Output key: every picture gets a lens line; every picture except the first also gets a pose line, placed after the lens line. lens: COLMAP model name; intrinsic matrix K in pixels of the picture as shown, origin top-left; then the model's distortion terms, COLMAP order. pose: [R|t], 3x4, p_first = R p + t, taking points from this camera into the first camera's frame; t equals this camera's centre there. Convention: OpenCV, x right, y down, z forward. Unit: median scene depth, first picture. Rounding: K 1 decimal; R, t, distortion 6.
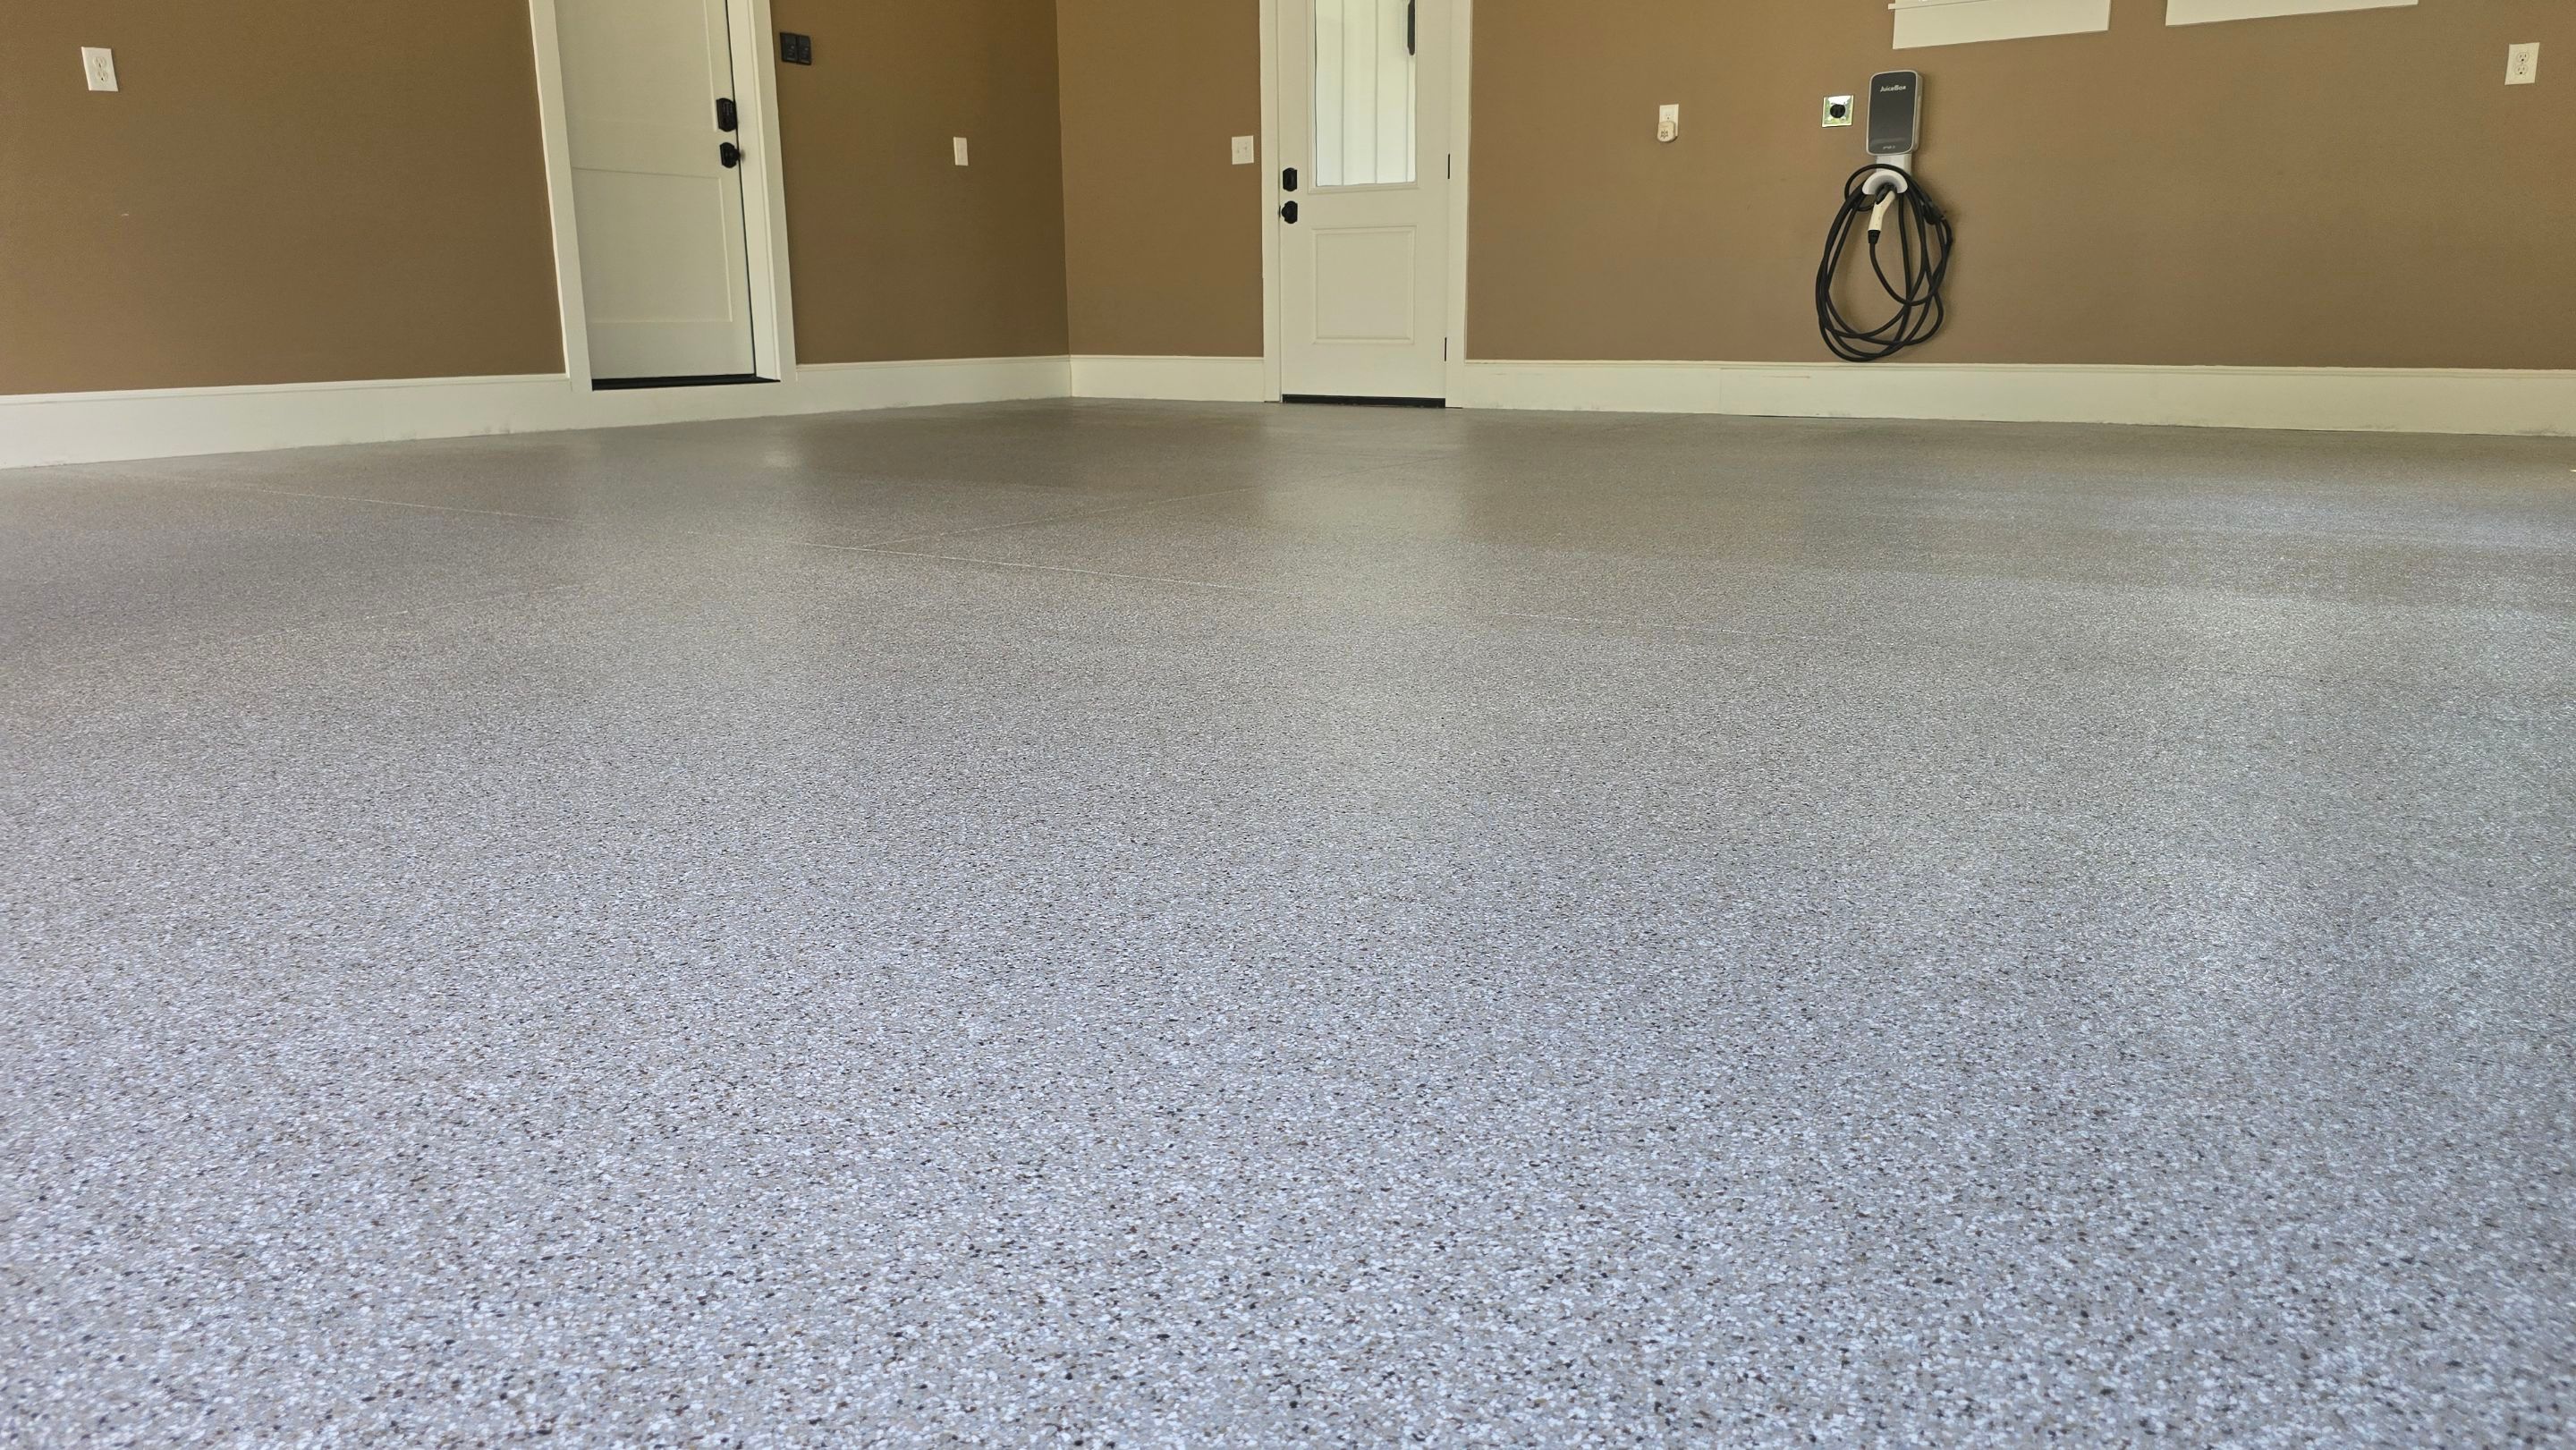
lens RADIAL K [[1780.5, 0, 1299.1], [0, 1780.5, 691.5], [0, 0, 1]] dist [0.057961, -0.069369]
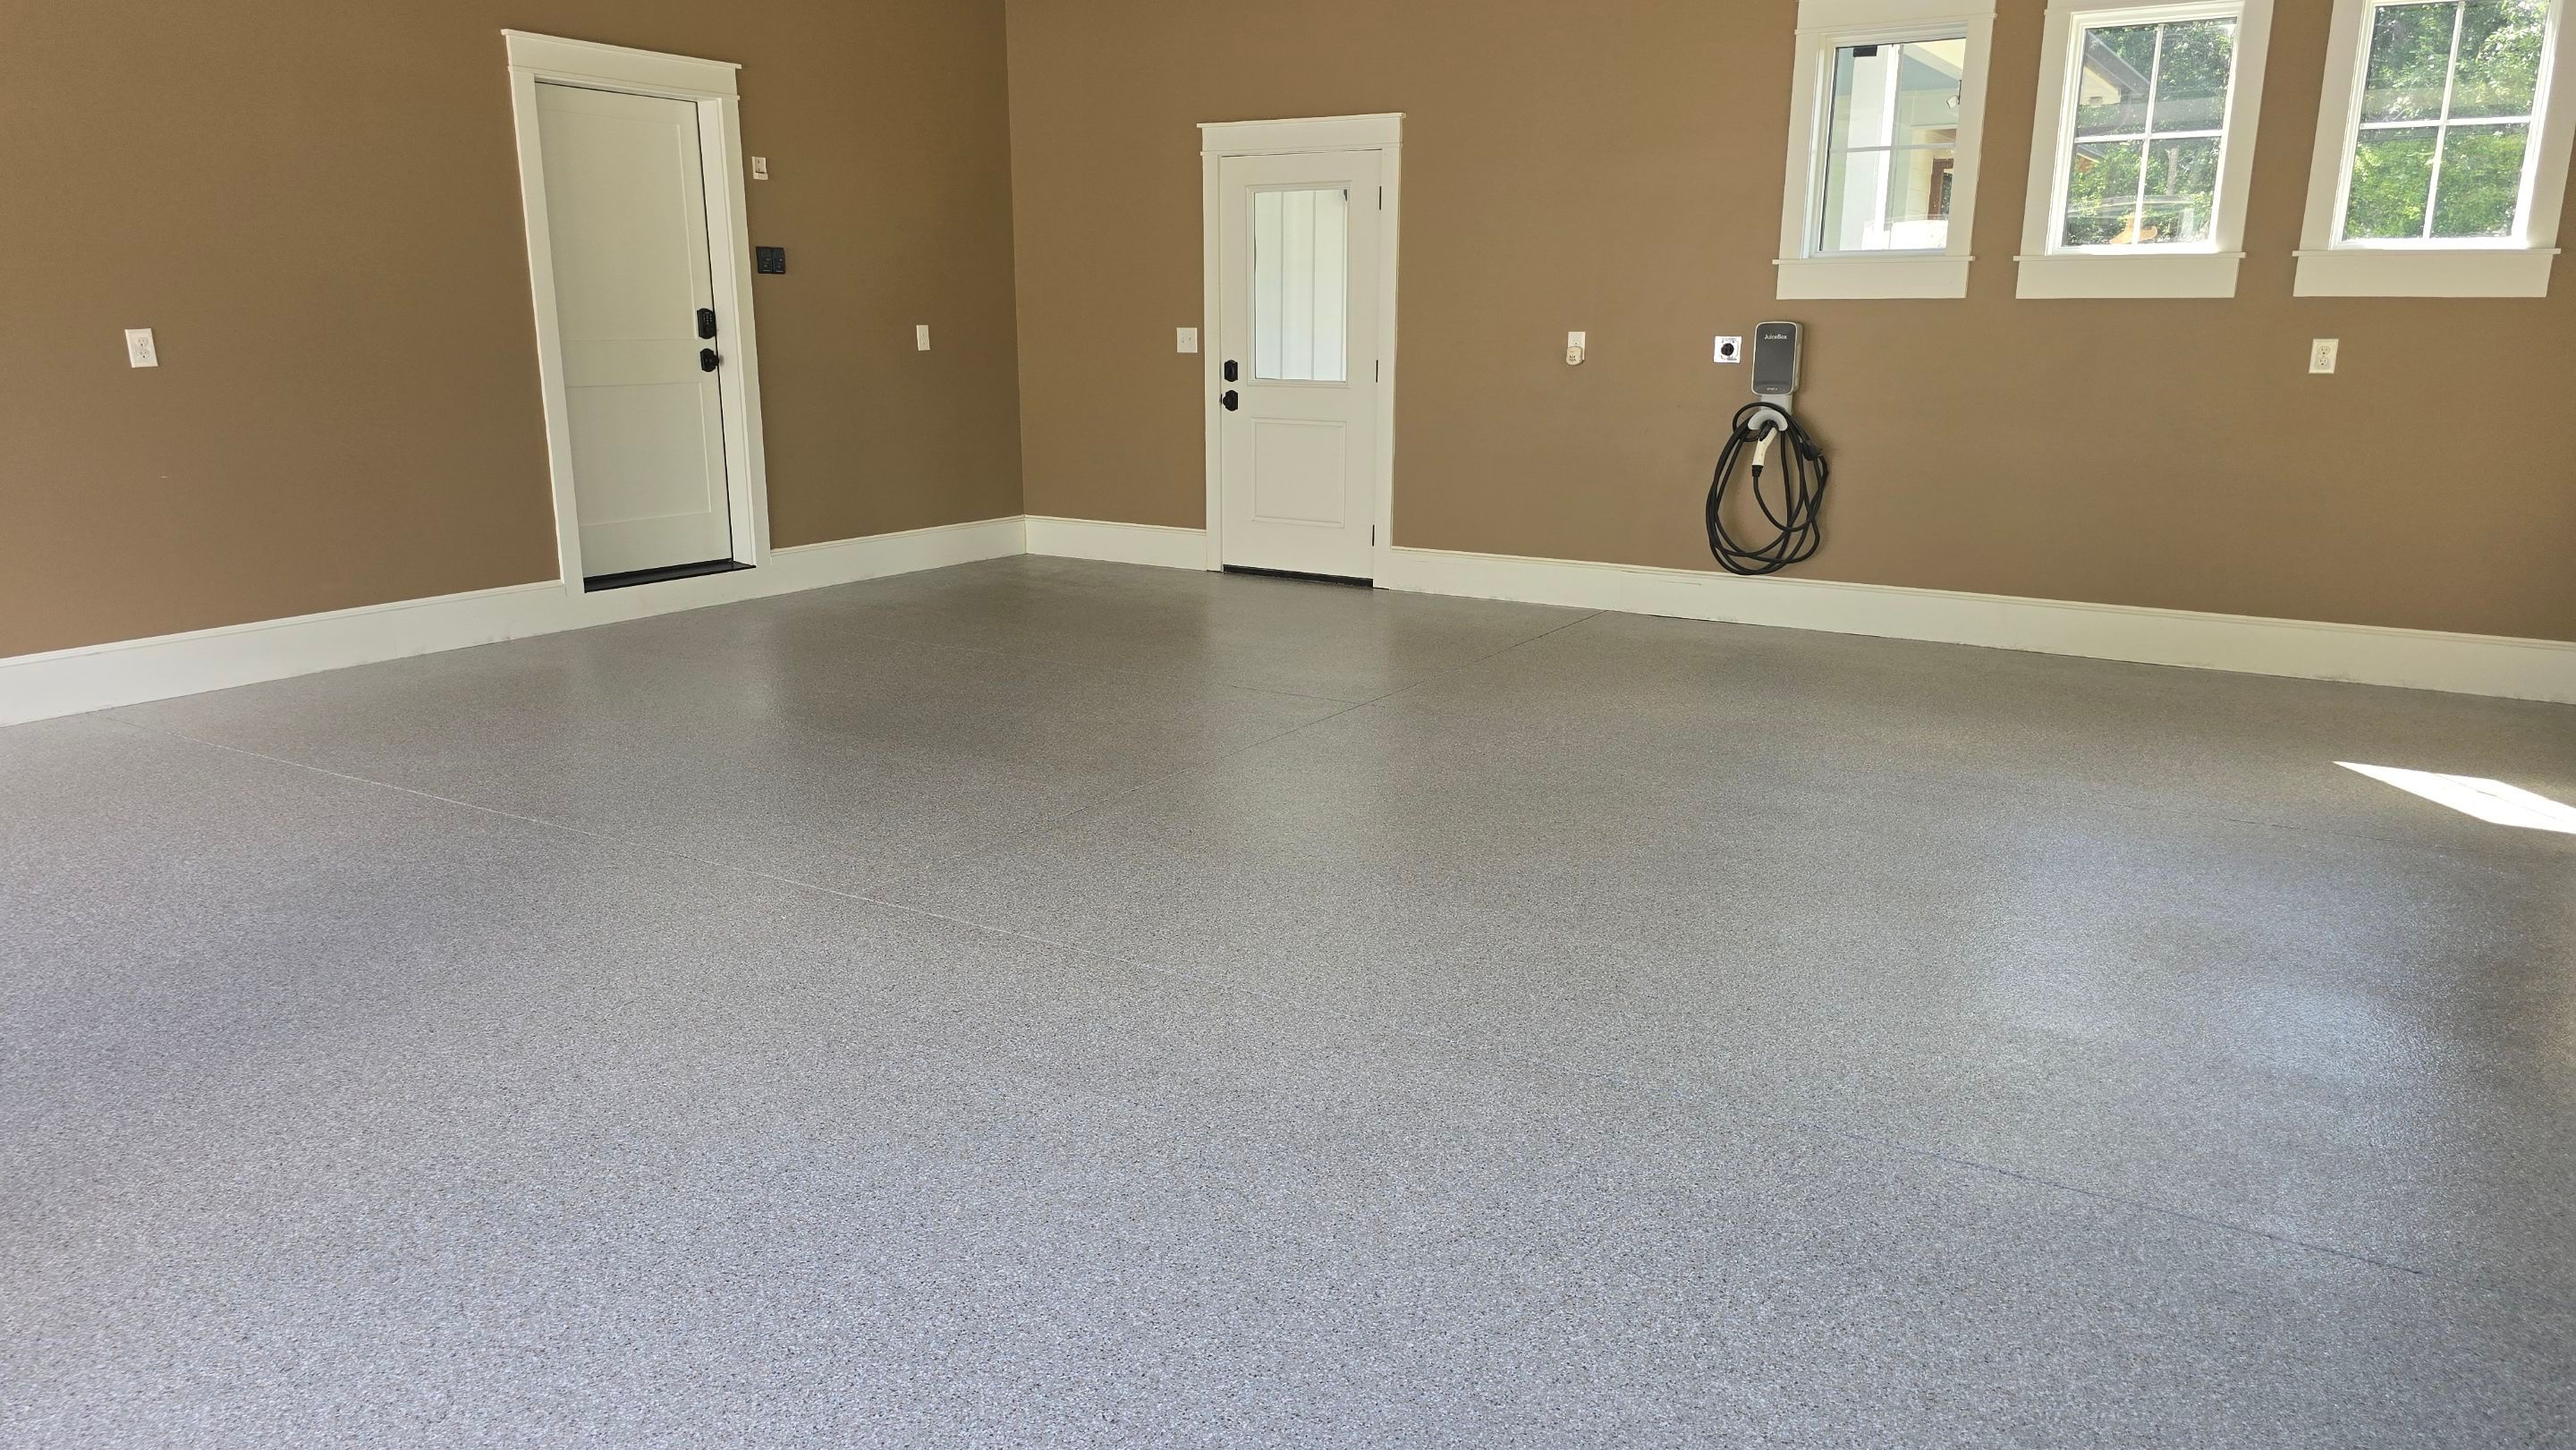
lens RADIAL K [[1783.6, 0, 1288.0], [0, 1783.6, 725.0], [0, 0, 1]] dist [0.055809, -0.065217]
pose [[0.999665, 0.004205, 0.025538, 0.003233], [-0.004849, 0.999671, 0.025194, -0.118915], [-0.025424, -0.025310, 0.999356, -0.097780]]
